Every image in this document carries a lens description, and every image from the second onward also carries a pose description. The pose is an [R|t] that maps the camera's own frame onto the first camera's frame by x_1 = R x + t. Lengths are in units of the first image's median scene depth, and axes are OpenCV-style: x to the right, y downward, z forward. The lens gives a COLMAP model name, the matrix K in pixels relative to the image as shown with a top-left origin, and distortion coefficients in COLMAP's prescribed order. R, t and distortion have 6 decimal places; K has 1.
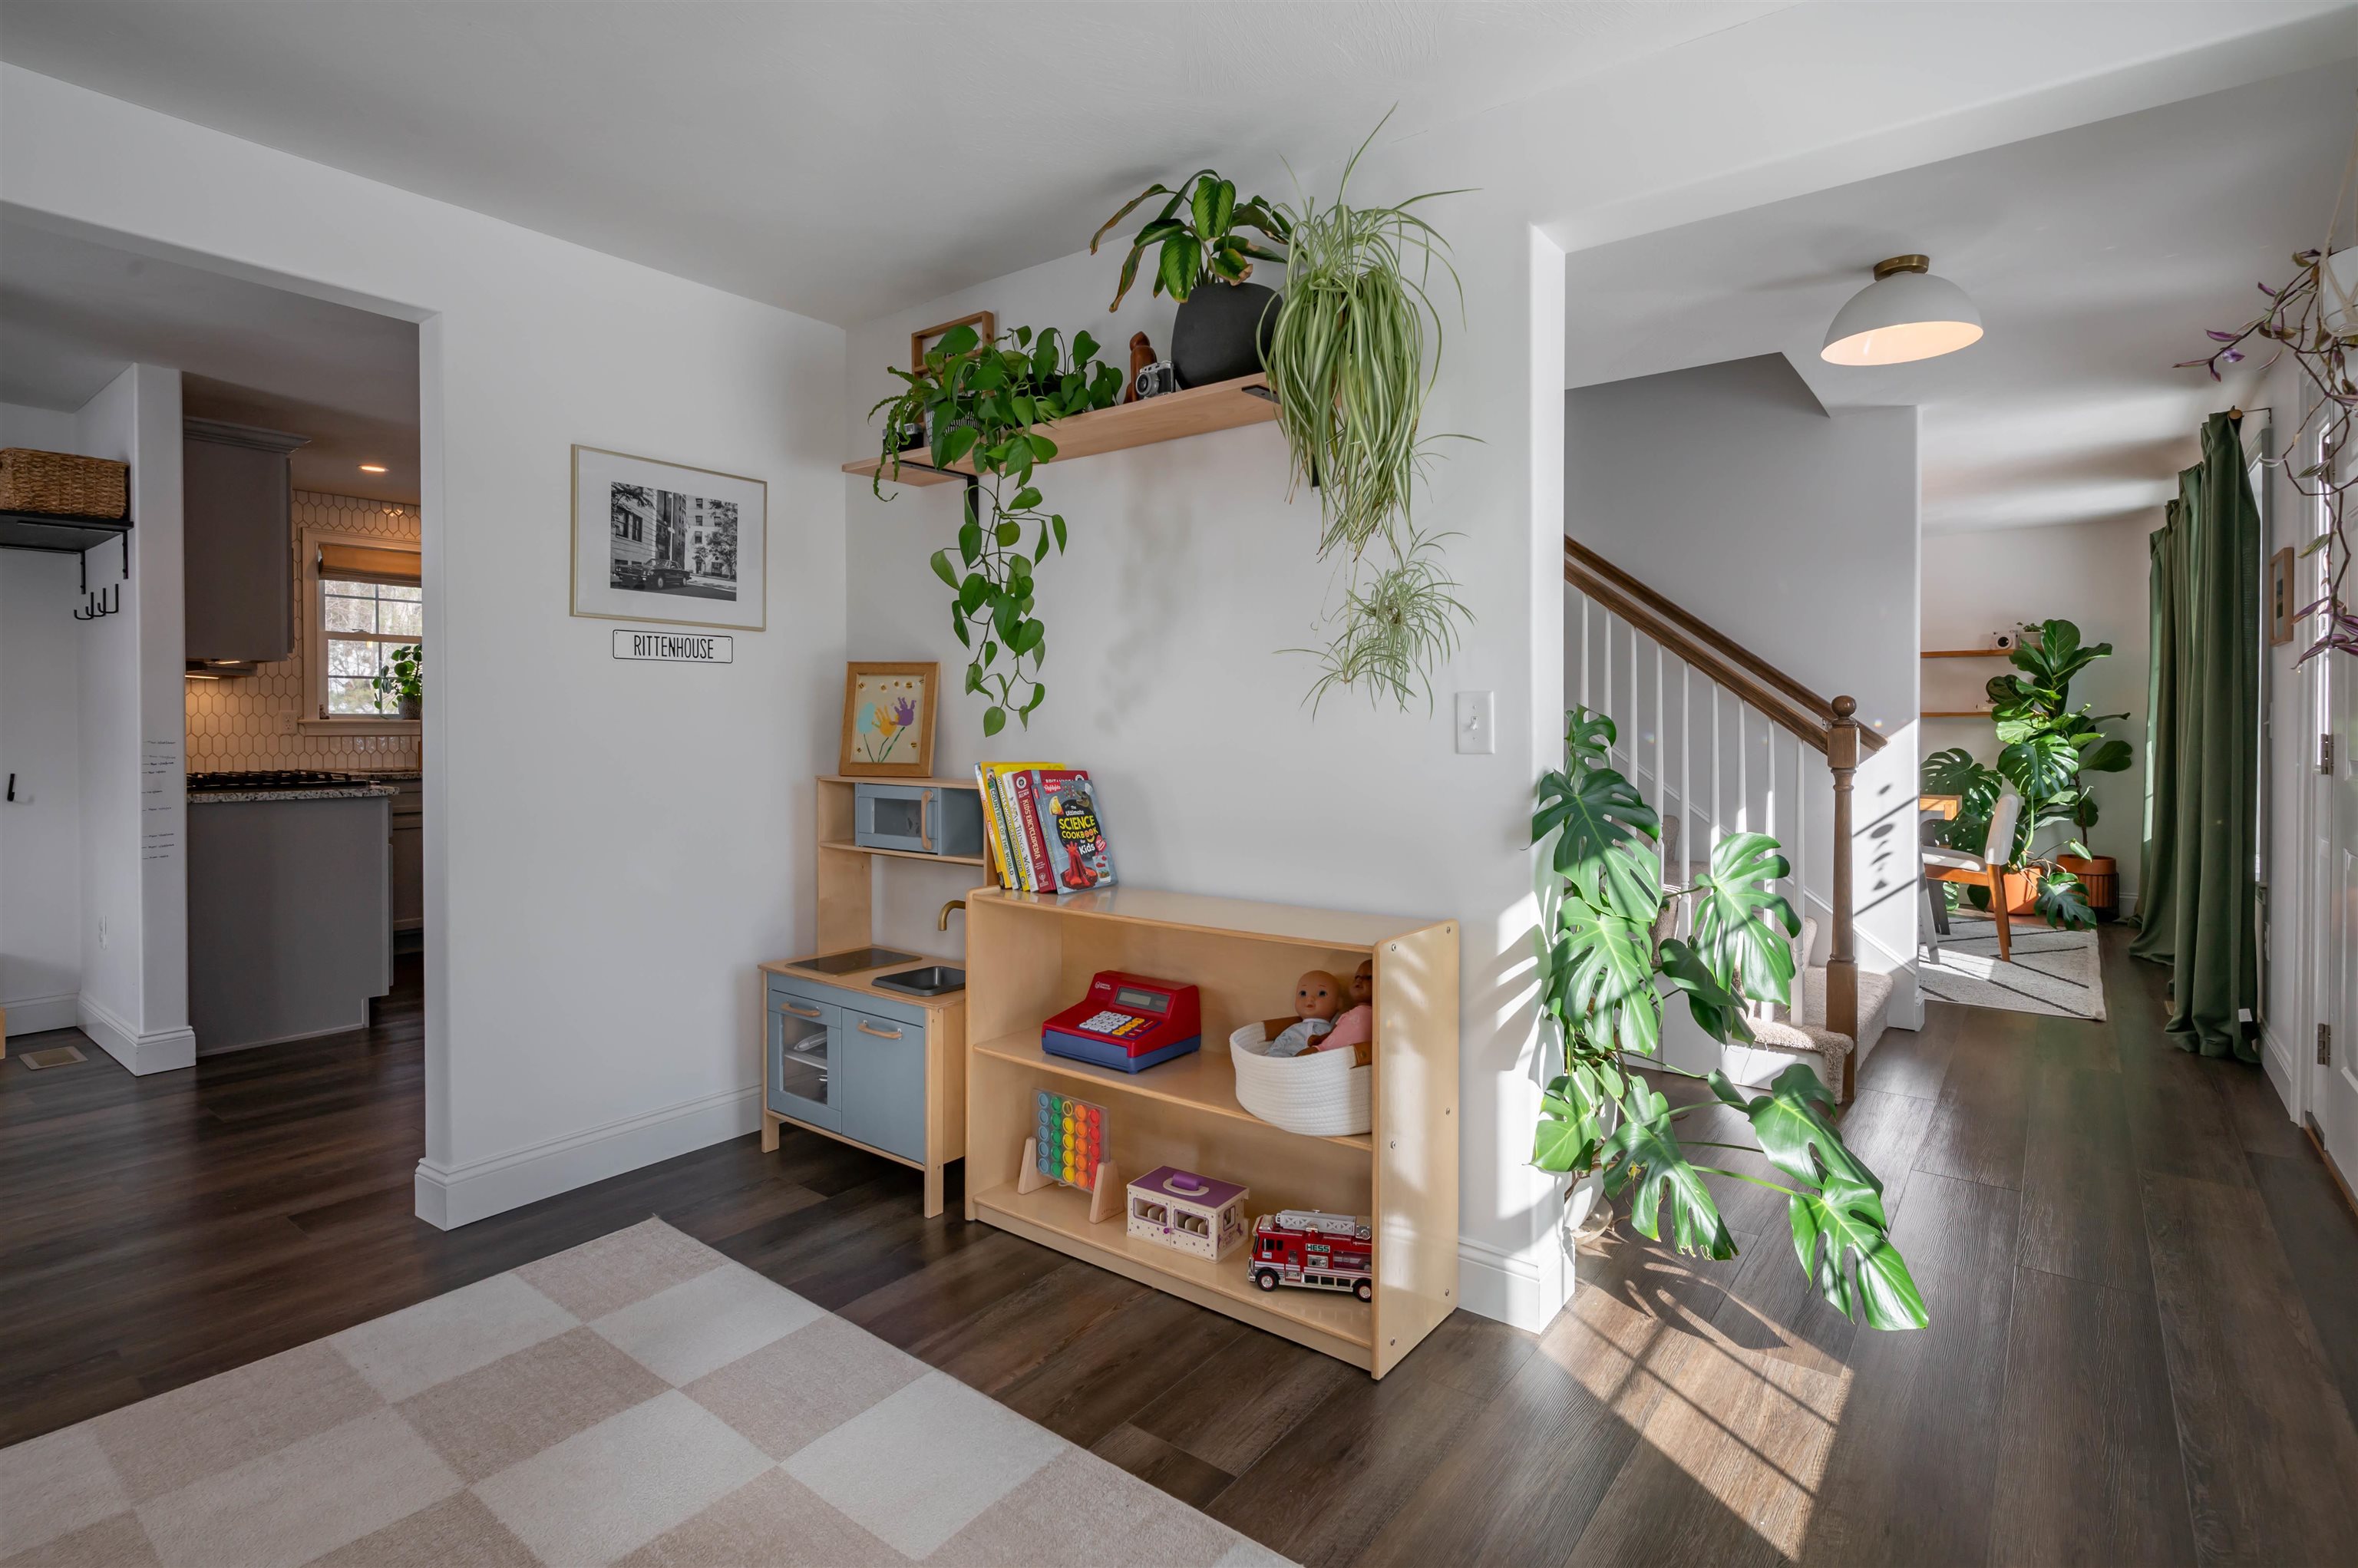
lens RADIAL K [[1155.9, 0, 1205.1], [0, 1155.9, 732.8], [0, 0, 1]] dist [-0.004411, 0.003061]
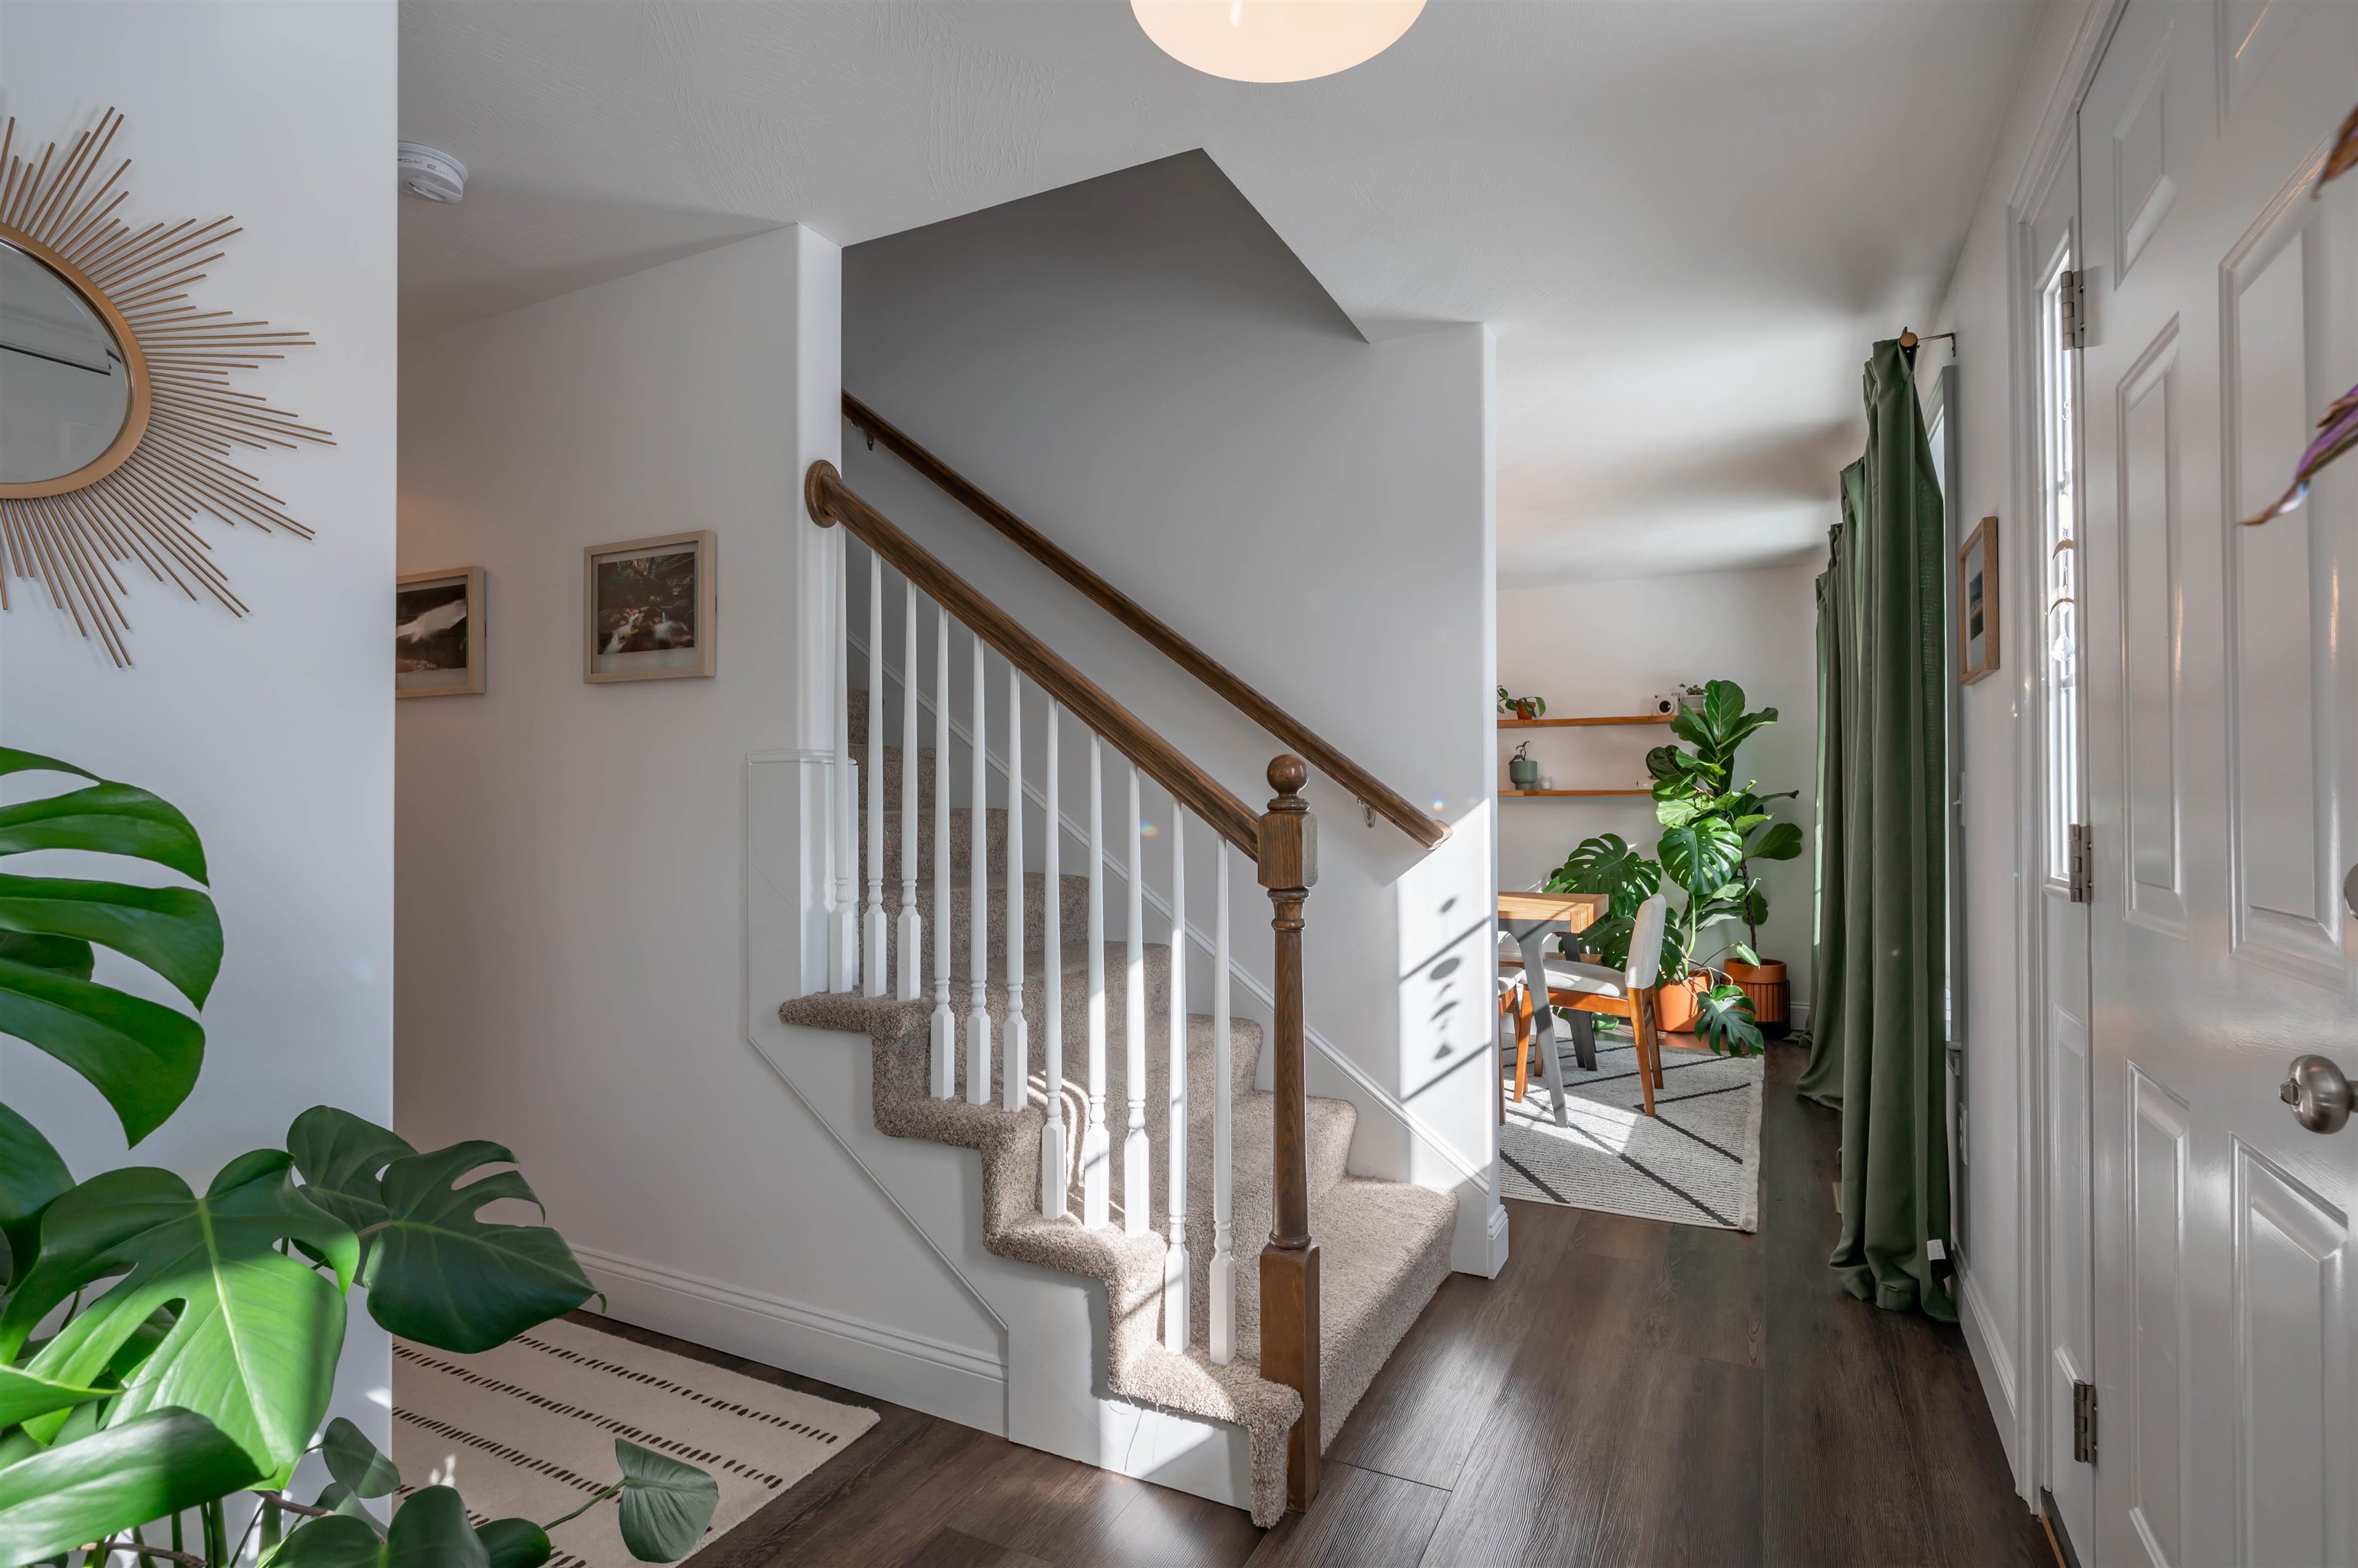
lens RADIAL K [[1155.9, 0, 1187.3], [0, 1155.9, 792.9], [0, 0, 1]] dist [-0.004411, 0.003061]
pose [[0.984588, -0.001150, 0.174885, 0.230686], [0.004311, 0.999834, -0.017692, -0.002719], [-0.174836, 0.018174, 0.984430, 0.265849]]
